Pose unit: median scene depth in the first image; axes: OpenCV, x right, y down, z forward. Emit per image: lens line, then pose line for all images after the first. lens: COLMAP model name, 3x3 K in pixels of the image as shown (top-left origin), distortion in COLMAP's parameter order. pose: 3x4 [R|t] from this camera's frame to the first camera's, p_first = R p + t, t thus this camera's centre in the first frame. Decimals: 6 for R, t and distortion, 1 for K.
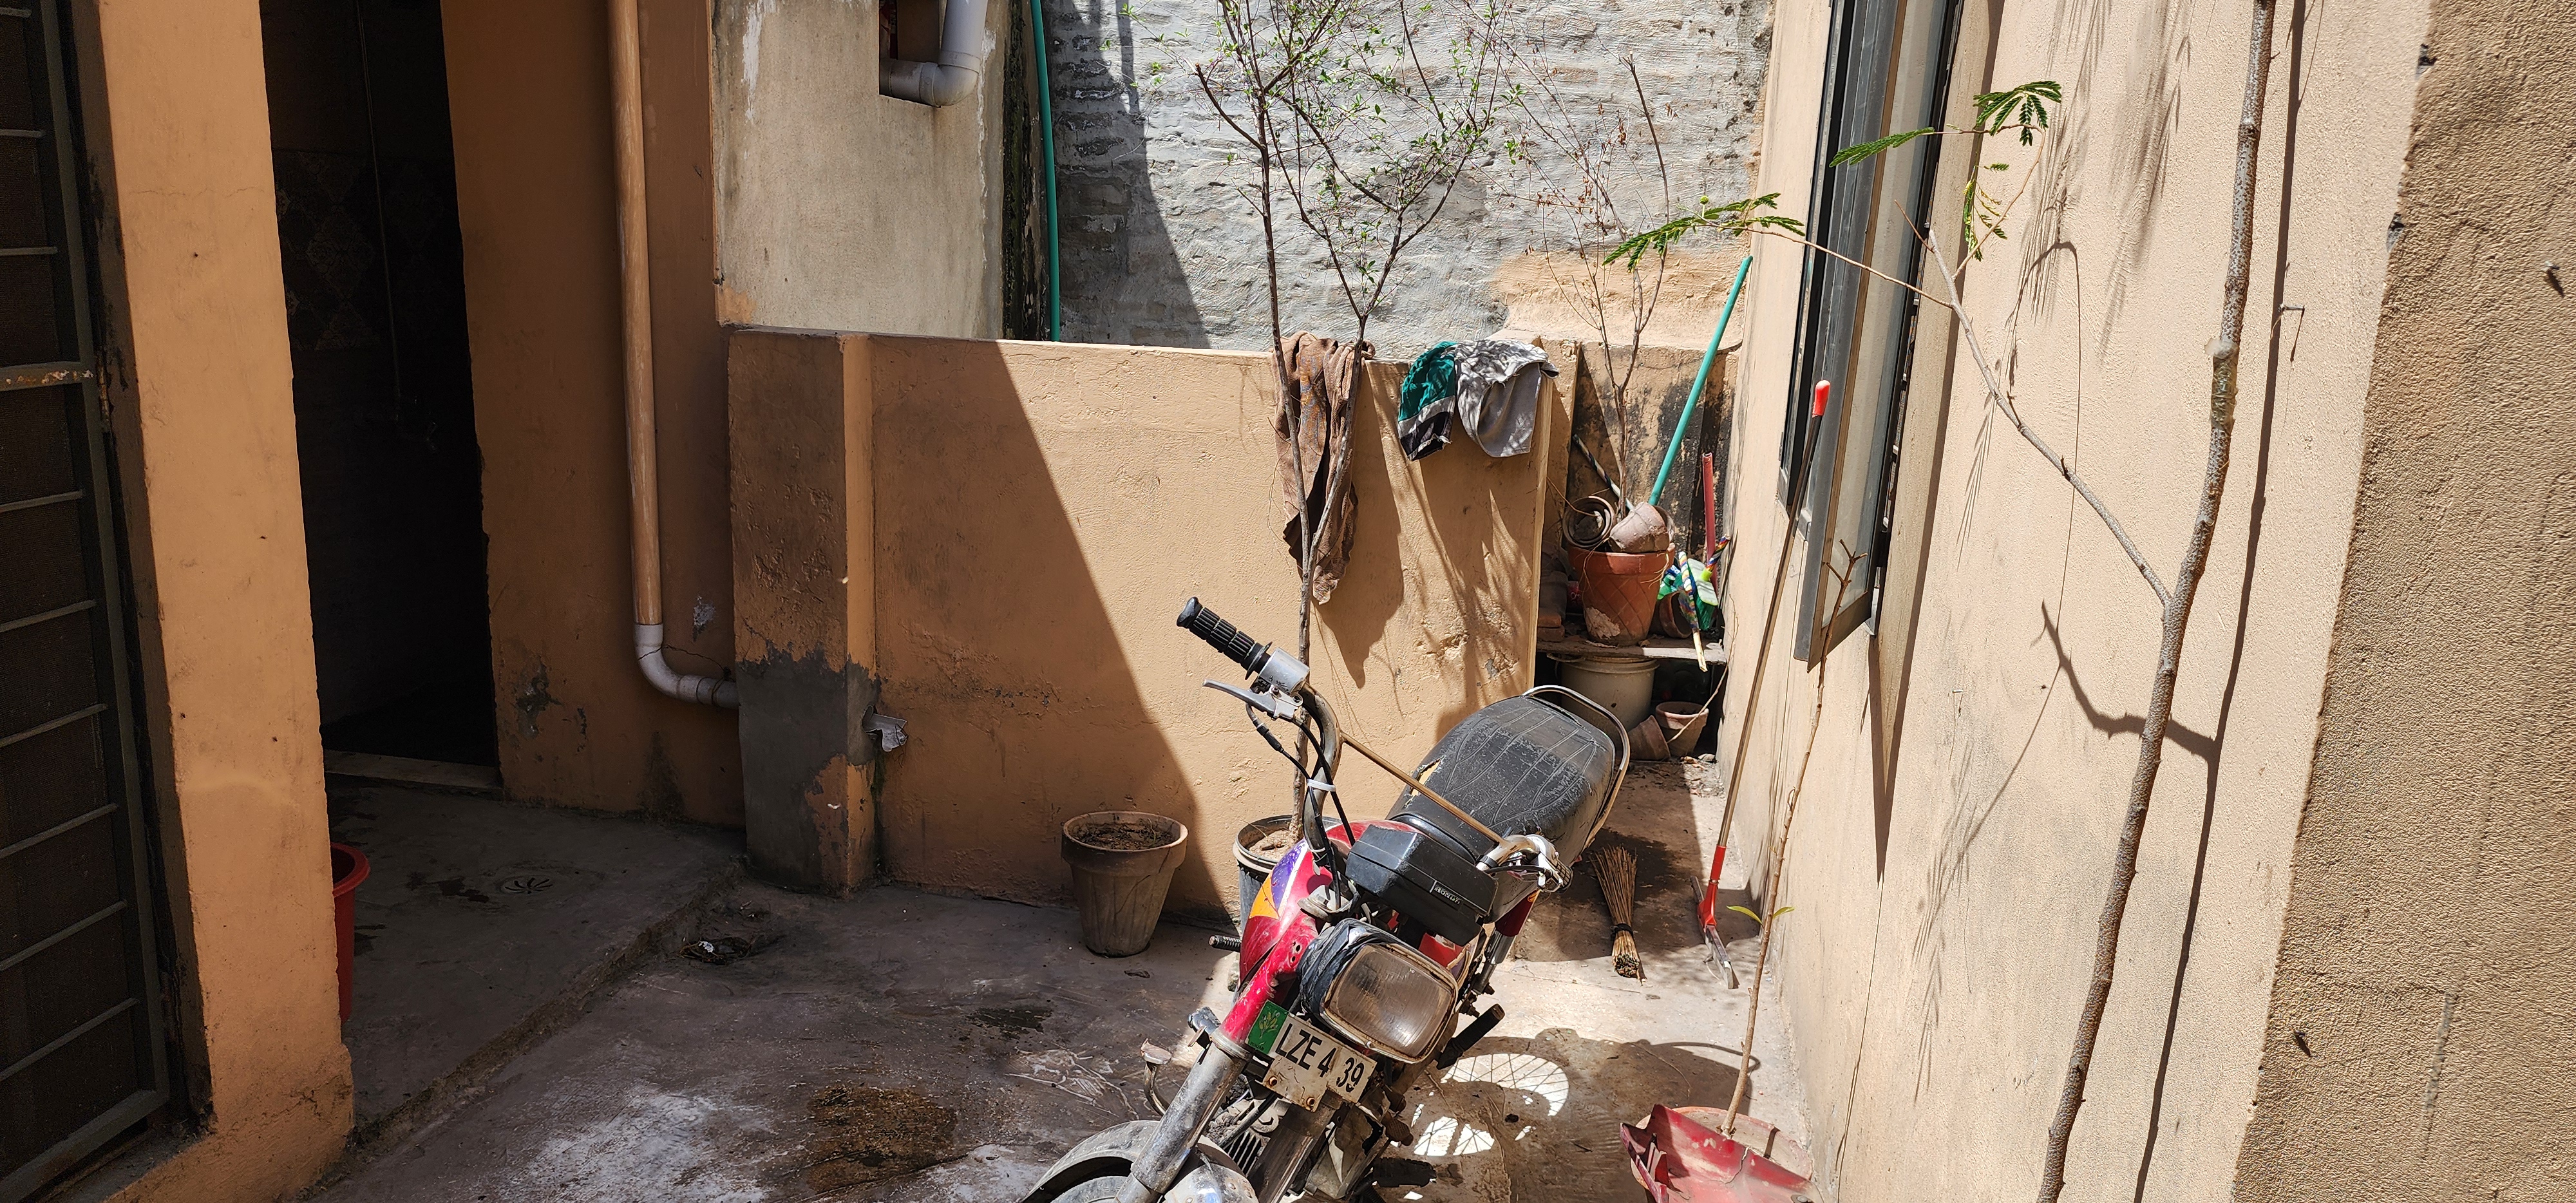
lens RADIAL K [[1720.3, 0, 1296.2], [0, 1720.3, 609.8], [0, 0, 1]] dist [0.083104, -0.071818]
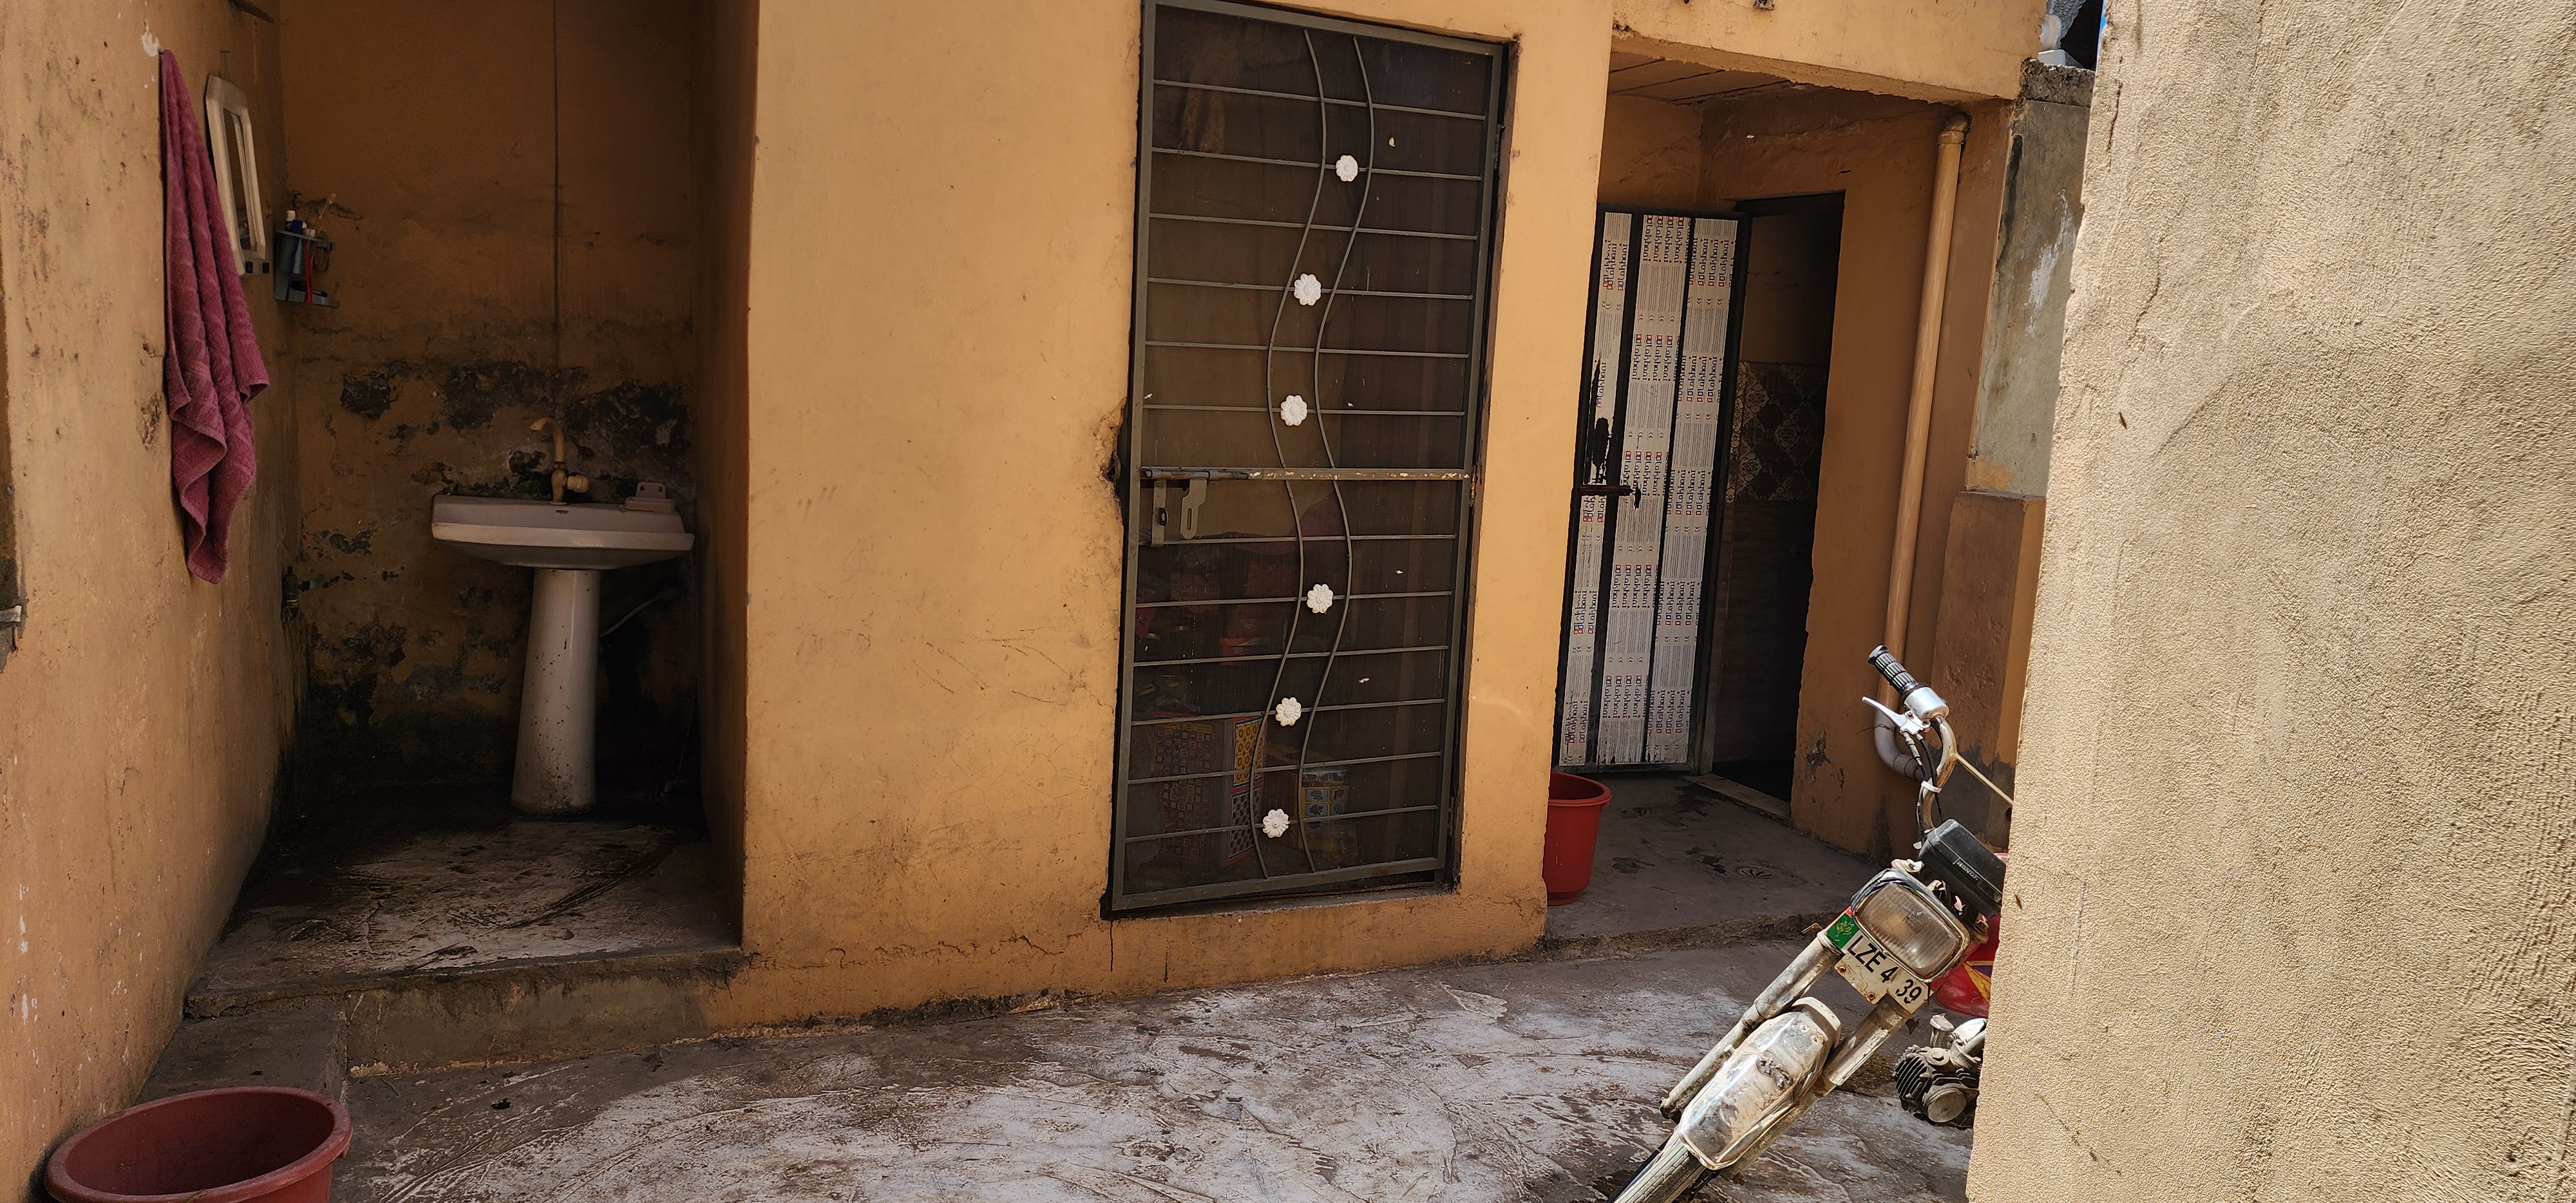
lens RADIAL K [[1720.3, 0, 1270.8], [0, 1720.3, 612.8], [0, 0, 1]] dist [0.083104, -0.071818]
pose [[0.565362, 0.109491, -0.817544, 0.785515], [-0.203632, 0.978999, -0.009705, 0.079209], [0.799312, 0.171965, 0.575784, -0.256909]]
